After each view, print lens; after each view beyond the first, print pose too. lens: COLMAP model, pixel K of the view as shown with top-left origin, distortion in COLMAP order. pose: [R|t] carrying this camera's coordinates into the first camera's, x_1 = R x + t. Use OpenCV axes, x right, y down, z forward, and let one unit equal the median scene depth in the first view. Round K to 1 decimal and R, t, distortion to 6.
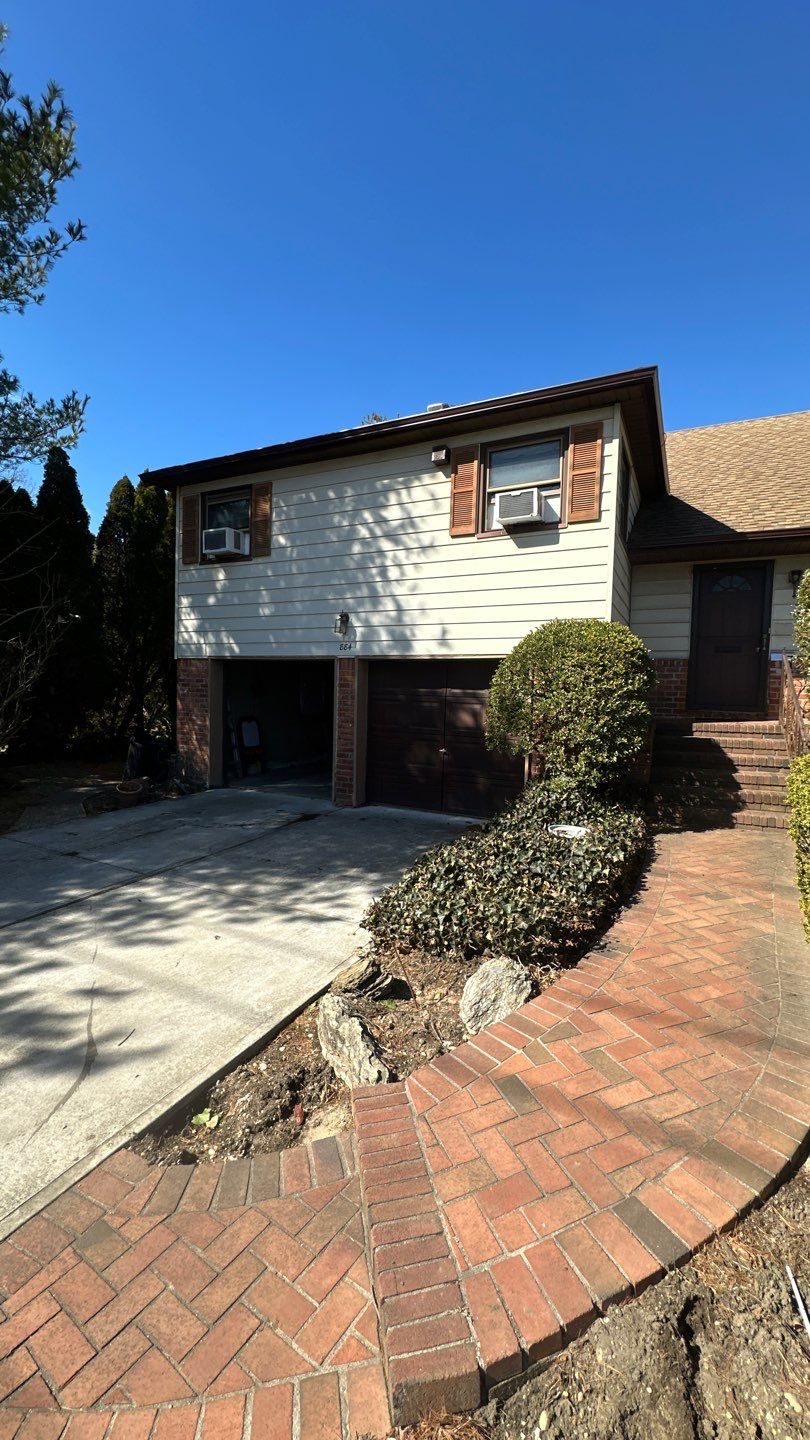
lens RADIAL K [[574.3, 0, 403.7], [0, 574.3, 719.2], [0, 0, 1]] dist [-0.001219, 0.000574]
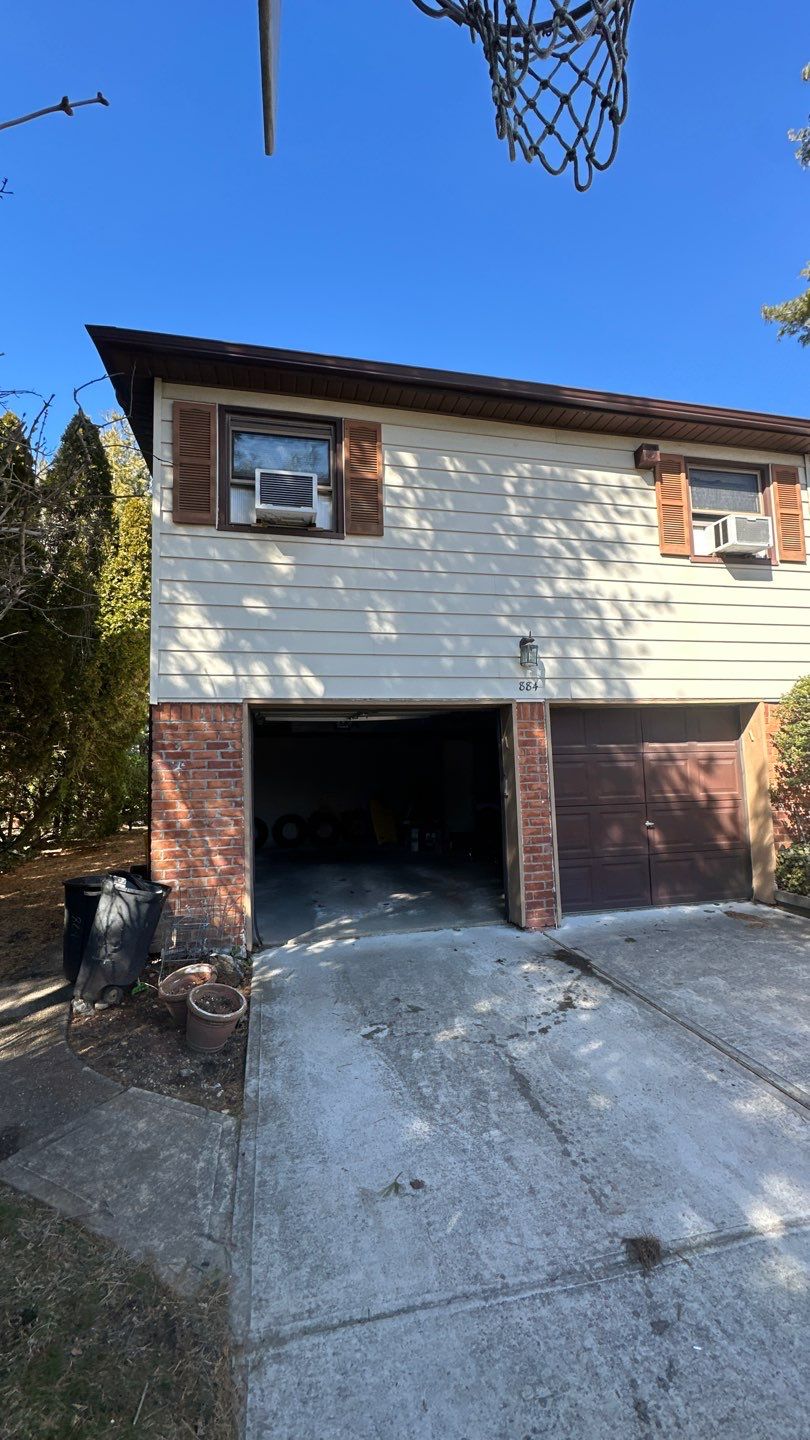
lens RADIAL K [[574.3, 0, 403.7], [0, 574.3, 719.2], [0, 0, 1]] dist [-0.001219, 0.000574]
pose [[0.768322, 0.004067, 0.640050, -0.947428], [0.077642, 0.992003, -0.099506, -0.045944], [-0.635336, 0.126147, 0.761863, 0.848557]]
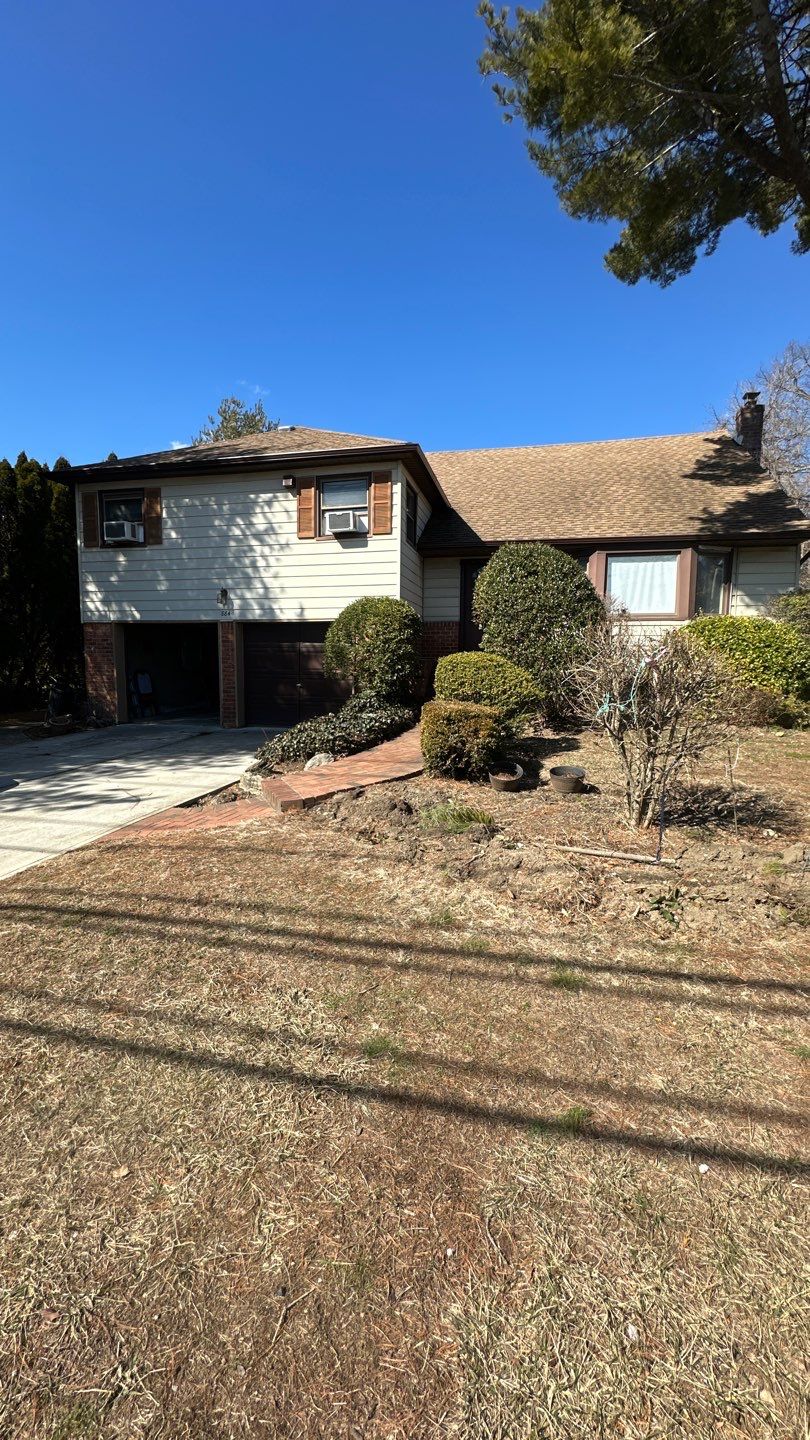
lens RADIAL K [[564.5, 0, 400.2], [0, 564.5, 720.7], [0, 0, 1]] dist [0.000128, 0.000932]
pose [[0.972813, -0.043034, 0.227559, -0.017021], [0.028548, 0.997373, 0.066570, 0.080785], [-0.229826, -0.058264, 0.971486, -0.658271]]
